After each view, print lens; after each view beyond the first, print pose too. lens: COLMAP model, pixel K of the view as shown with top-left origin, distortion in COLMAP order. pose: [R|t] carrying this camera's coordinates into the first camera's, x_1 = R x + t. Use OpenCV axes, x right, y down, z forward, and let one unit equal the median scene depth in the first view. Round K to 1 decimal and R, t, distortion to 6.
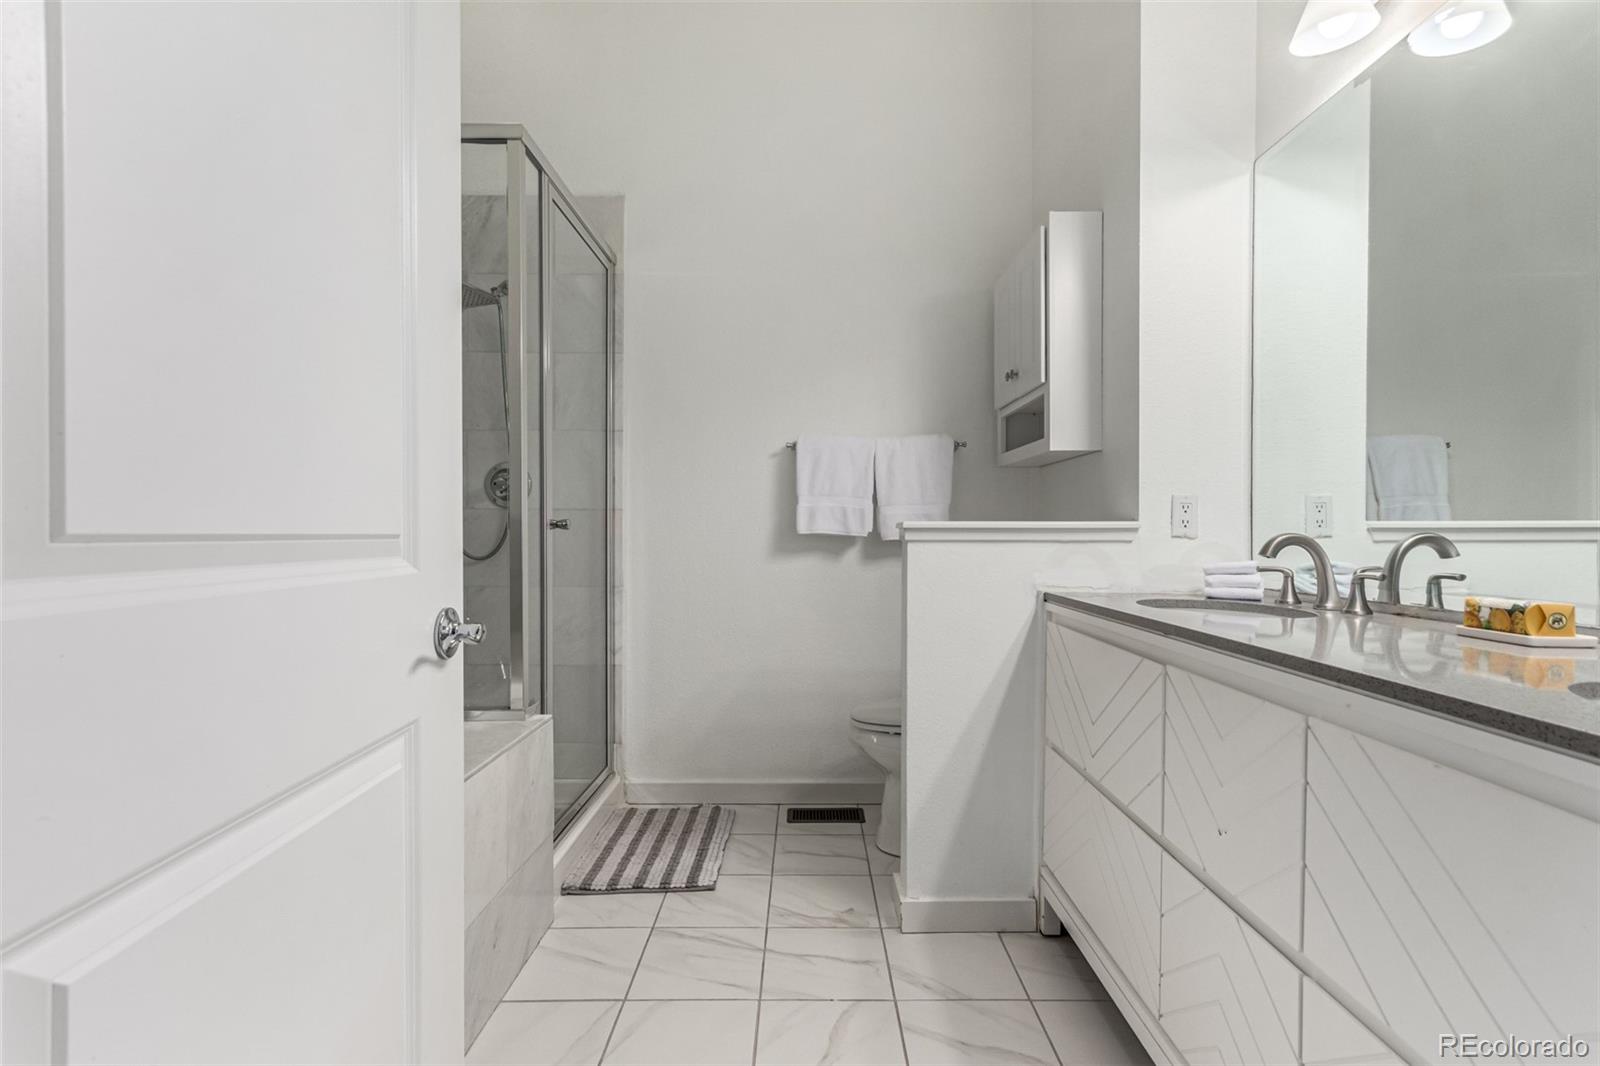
lens RADIAL K [[743.8, 0, 800.5], [0, 743.8, 538.5], [0, 0, 1]] dist [-0.000472, 0.006025]
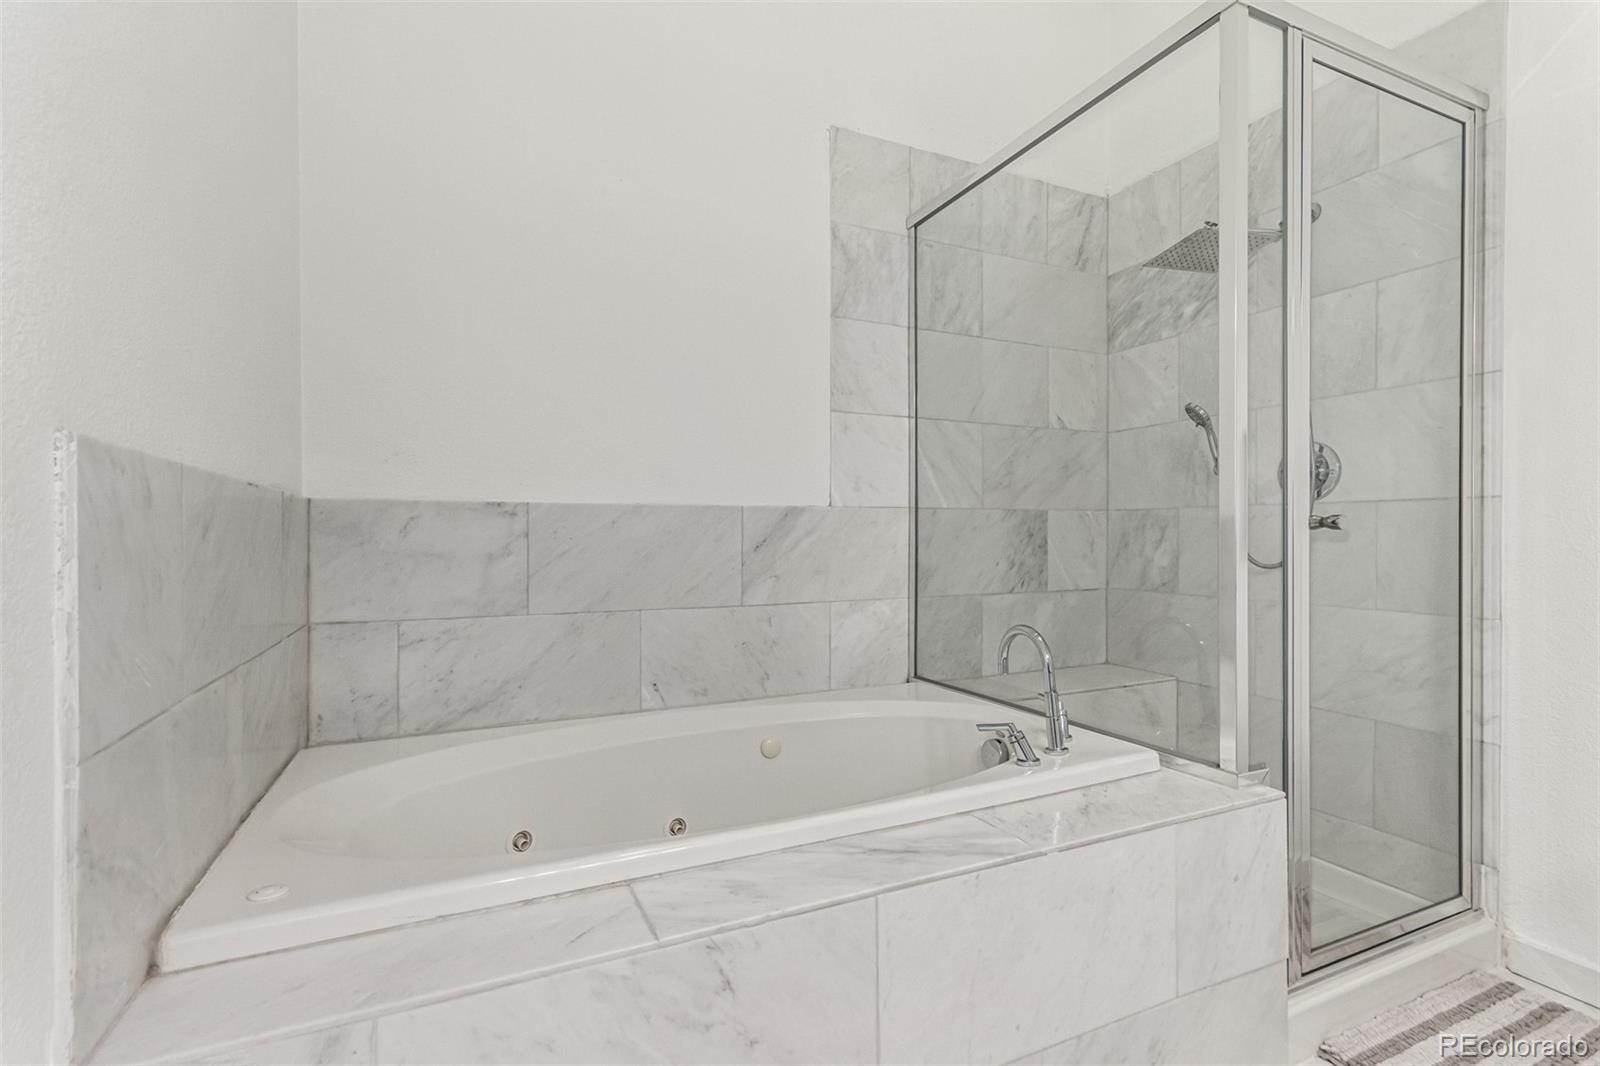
lens RADIAL K [[743.8, 0, 800.5], [0, 743.8, 538.5], [0, 0, 1]] dist [-0.000472, 0.006025]
pose [[0.439583, 0.002755, -0.898198, 0.068900], [-0.004645, 0.999989, 0.000794, -0.001126], [0.898190, 0.003822, 0.439591, 0.197604]]
